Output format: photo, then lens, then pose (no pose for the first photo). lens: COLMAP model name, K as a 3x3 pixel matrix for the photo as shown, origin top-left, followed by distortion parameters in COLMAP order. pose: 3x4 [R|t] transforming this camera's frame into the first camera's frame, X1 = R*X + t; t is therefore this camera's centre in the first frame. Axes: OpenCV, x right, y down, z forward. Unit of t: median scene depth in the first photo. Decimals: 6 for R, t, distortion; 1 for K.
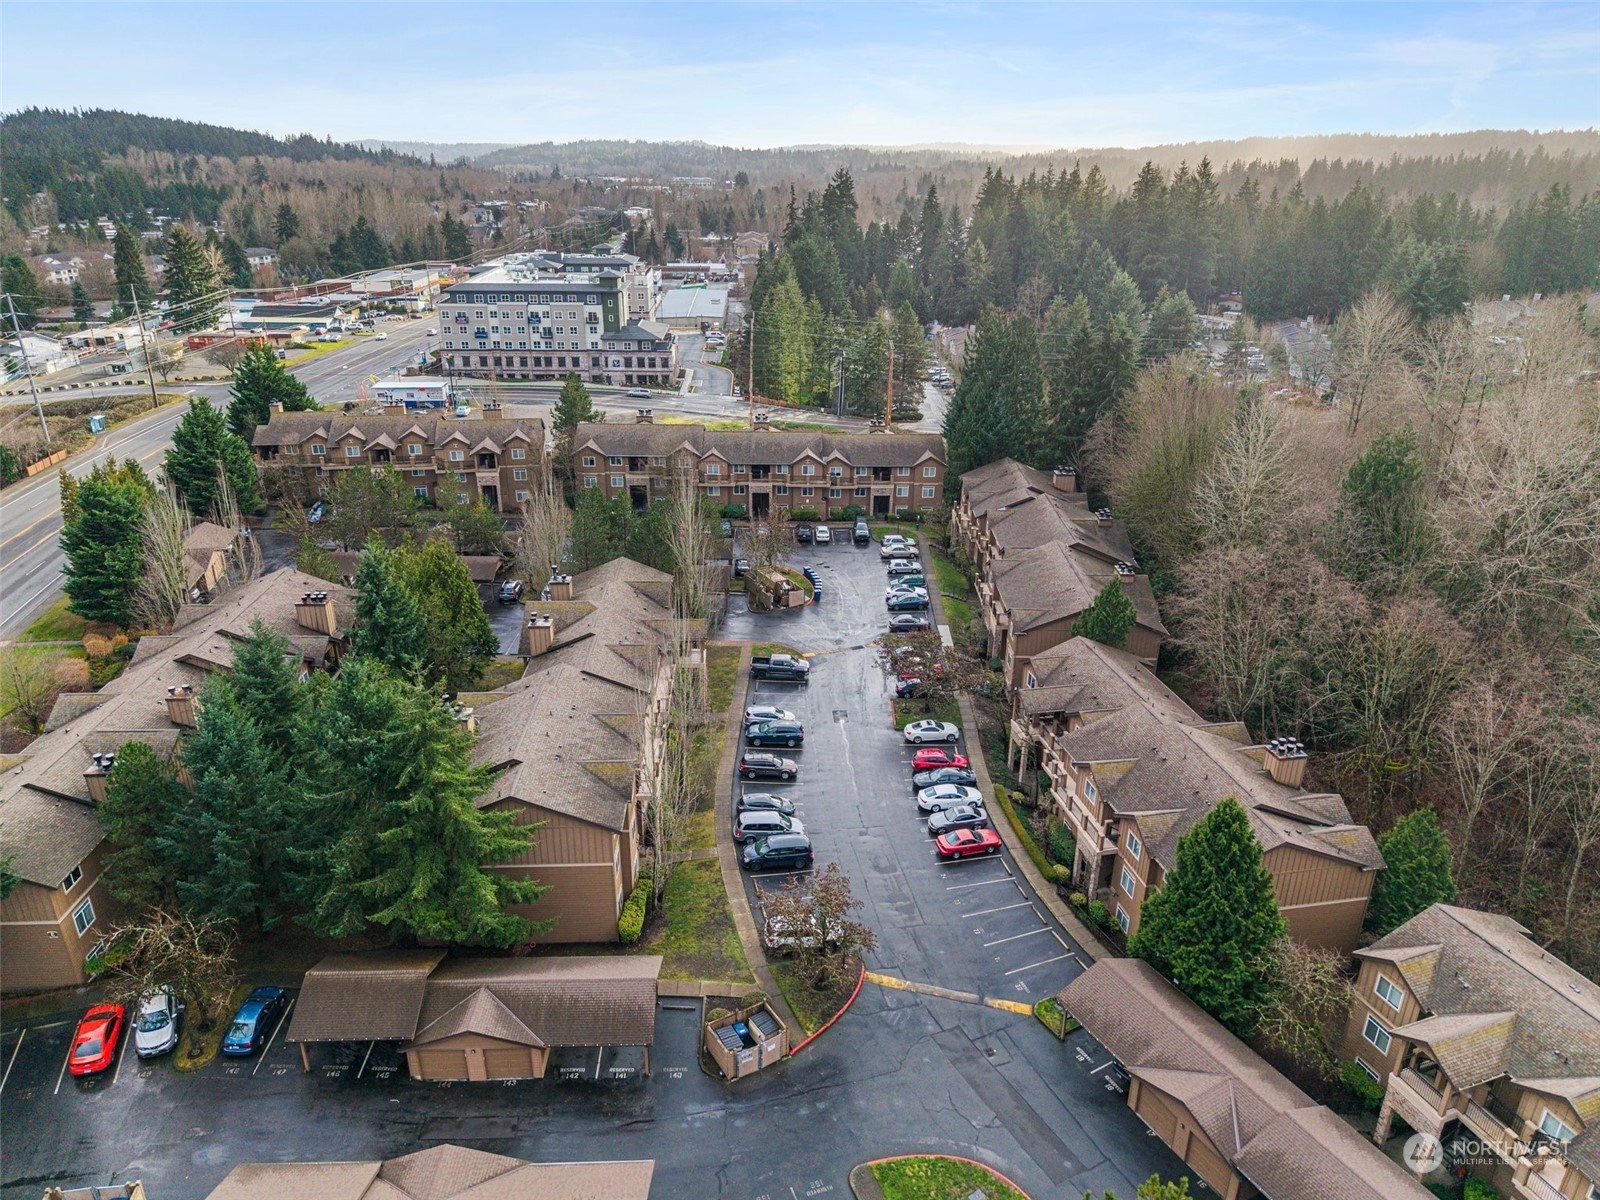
lens RADIAL K [[1069.1, 0, 786.0], [0, 1069.1, 625.9], [0, 0, 1]] dist [0.012286, -0.018282]
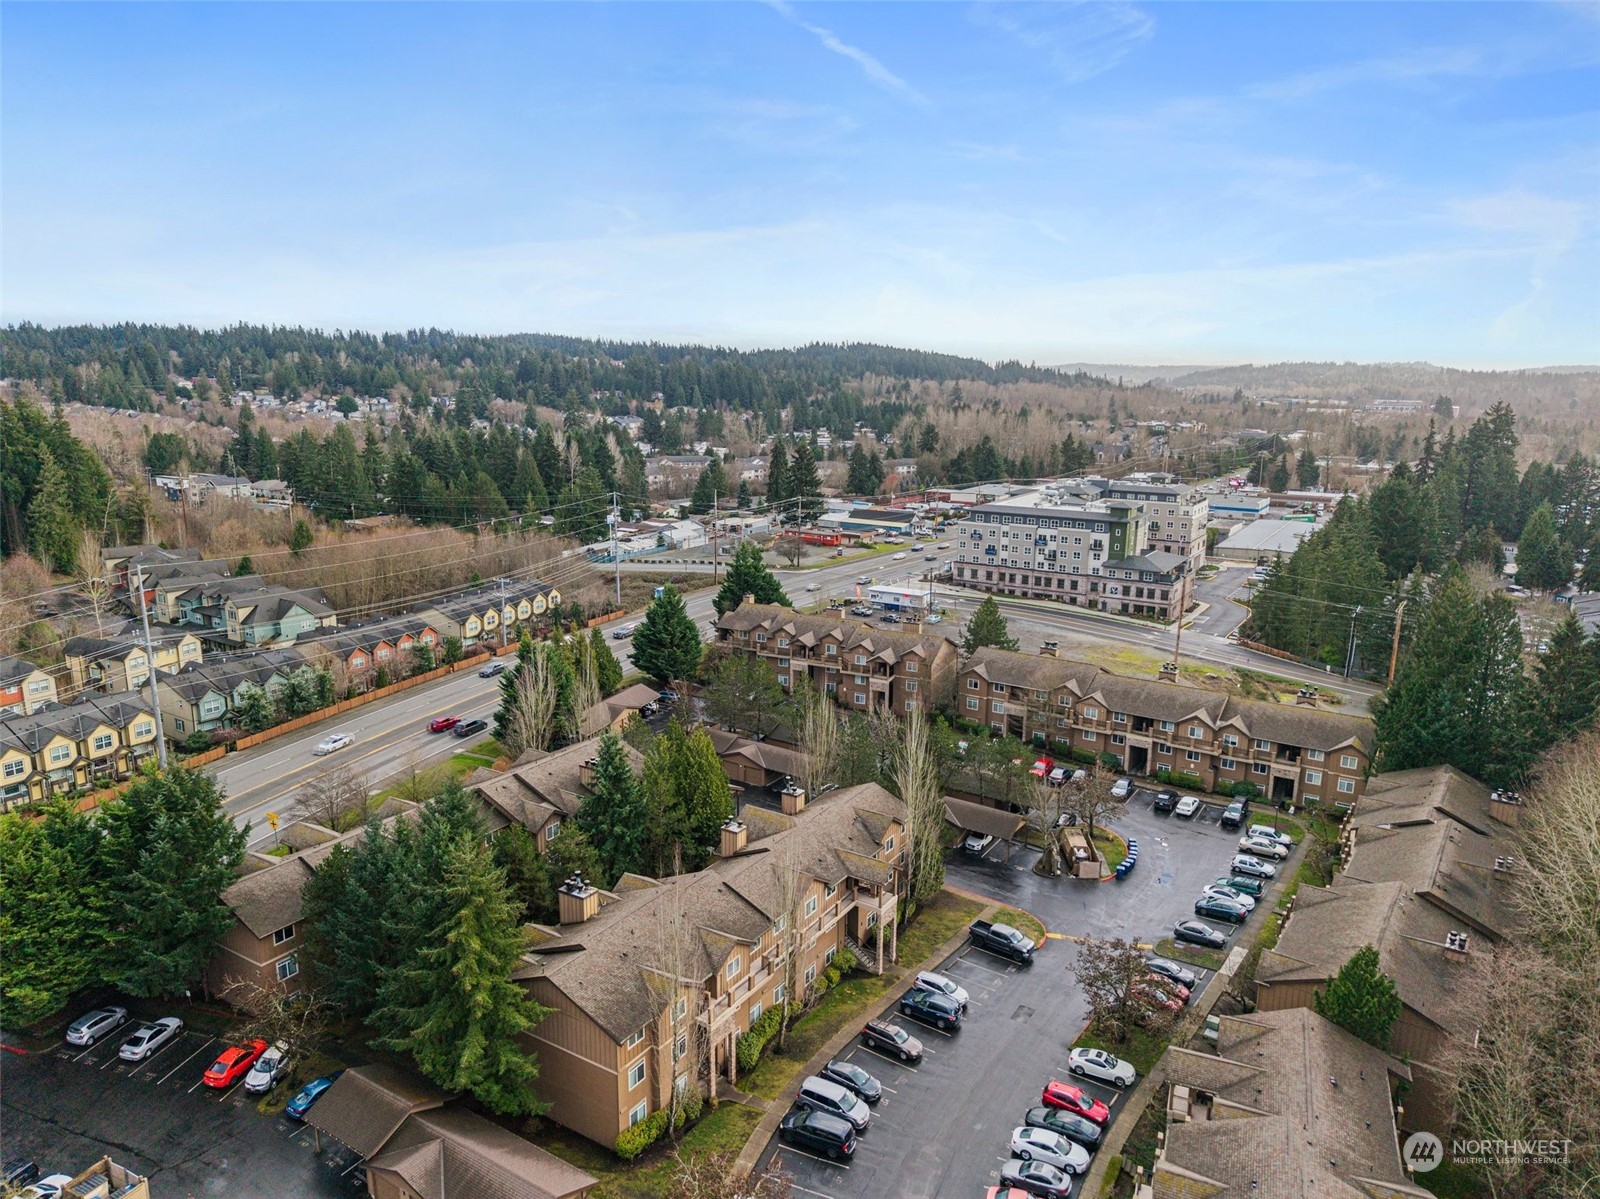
lens RADIAL K [[1069.1, 0, 796.0], [0, 1069.1, 586.5], [0, 0, 1]] dist [0.012286, -0.018282]
pose [[0.824725, 0.108360, -0.555056, 0.149841], [-0.227247, 0.962247, -0.149799, -0.034228], [0.517868, 0.249678, 0.818214, 0.036525]]
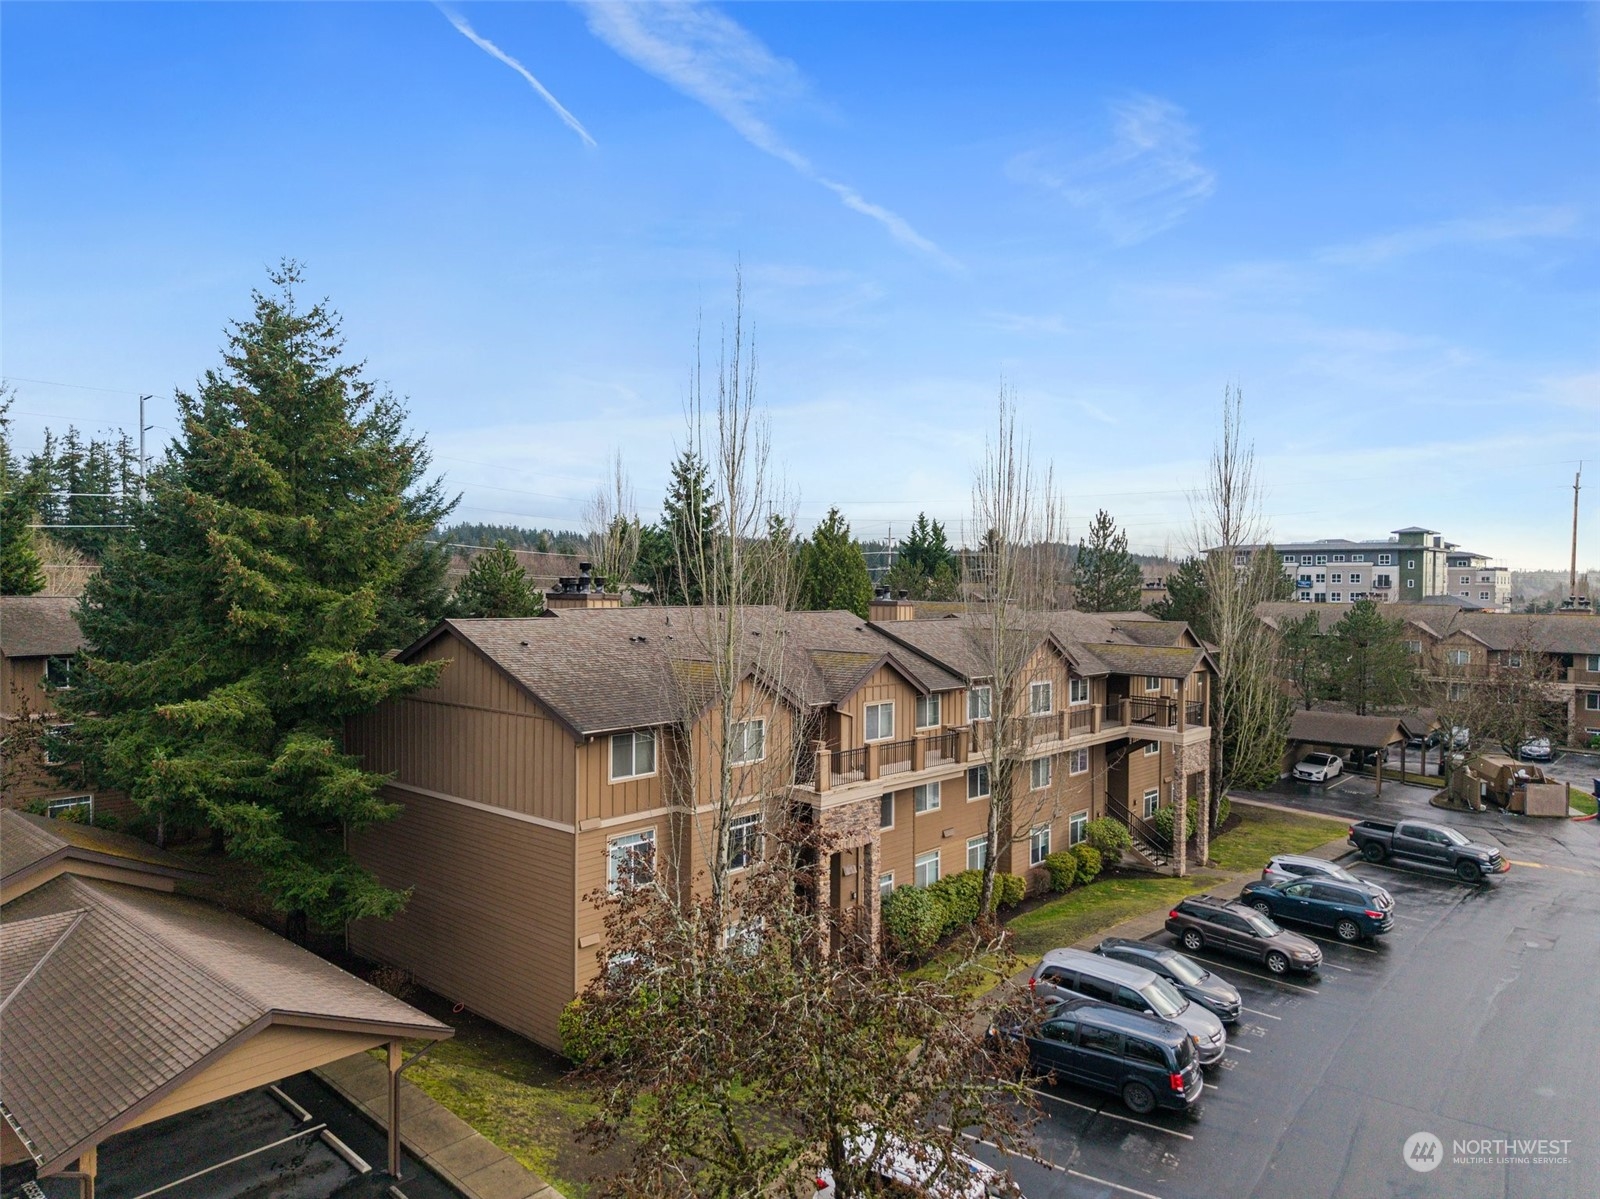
lens RADIAL K [[1069.1, 0, 797.4], [0, 1069.1, 592.1], [0, 0, 1]] dist [0.012286, -0.018282]
pose [[0.718122, -0.000695, -0.695917, 0.056192], [-0.282812, 0.913409, -0.292748, 0.069034], [0.635860, 0.407043, 0.655743, 0.219736]]
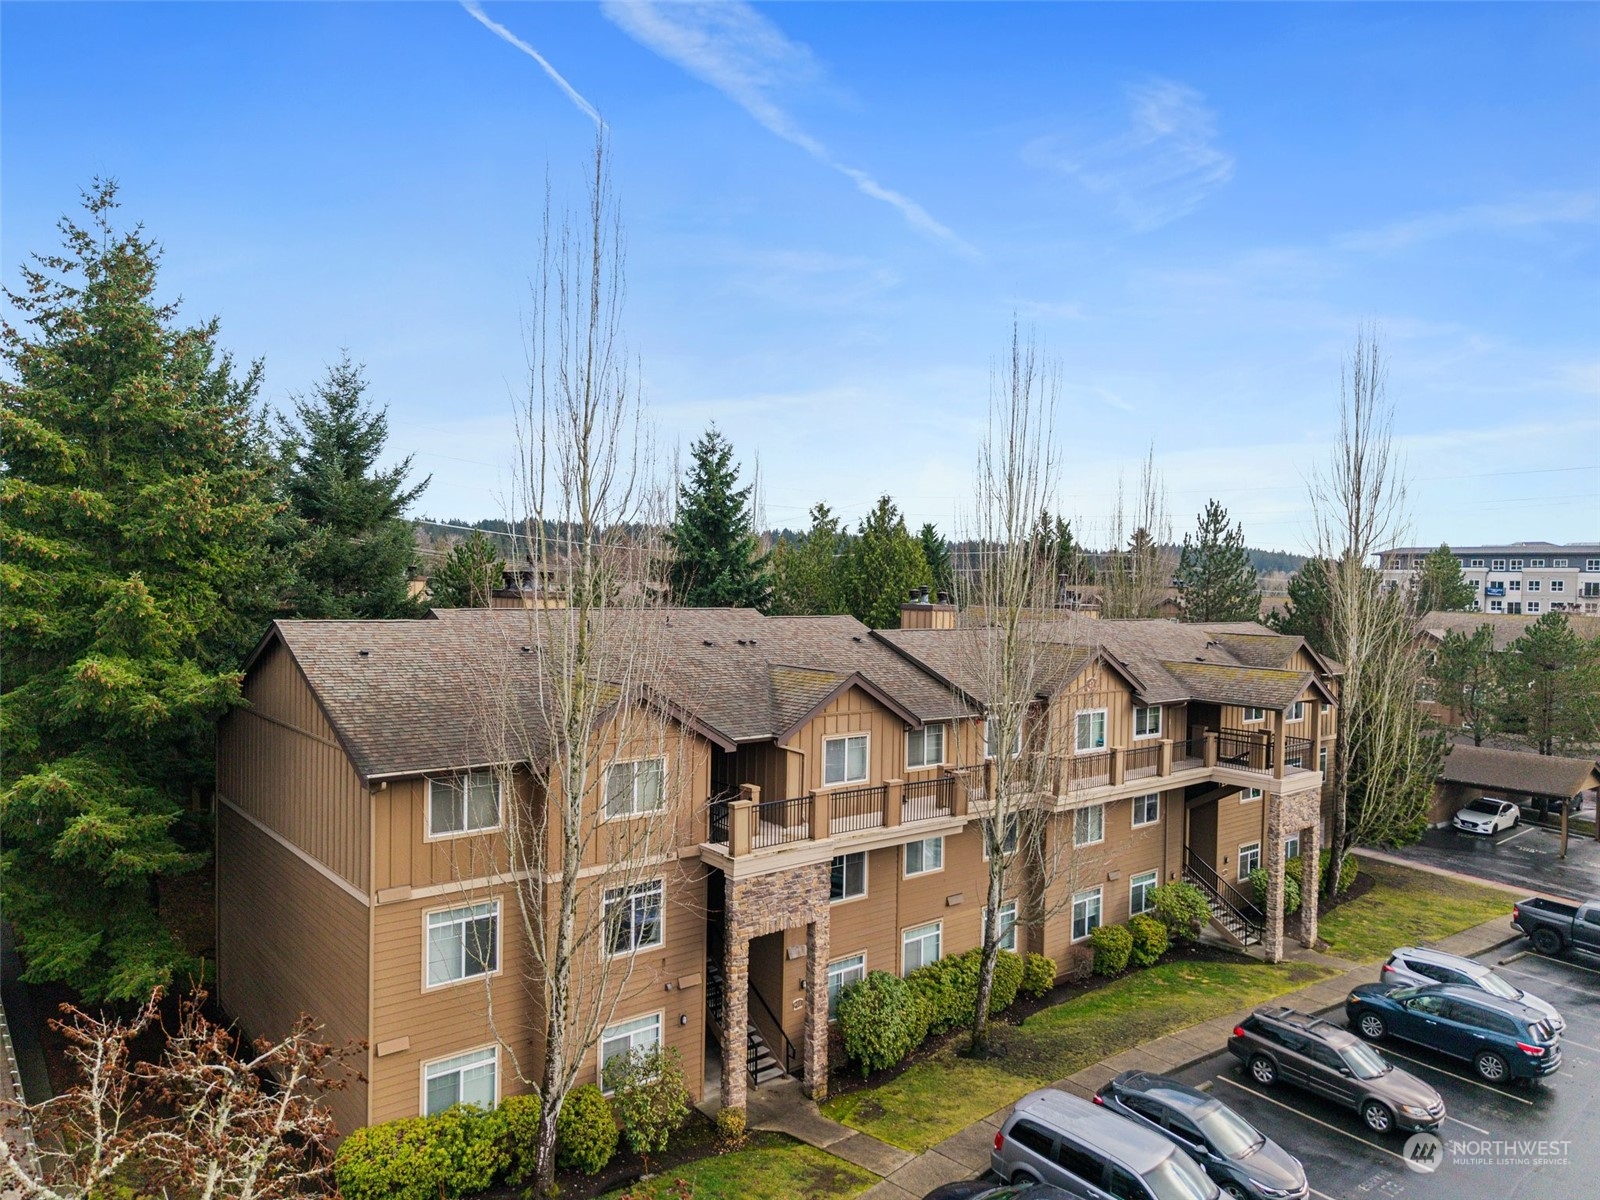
lens RADIAL K [[1069.1, 0, 802.5], [0, 1069.1, 599.4], [0, 0, 1]] dist [0.012286, -0.018282]
pose [[0.614245, 0.014188, -0.788988, 0.048714], [-0.333384, 0.910892, -0.243167, 0.051523], [0.715233, 0.412401, 0.564241, 0.258239]]
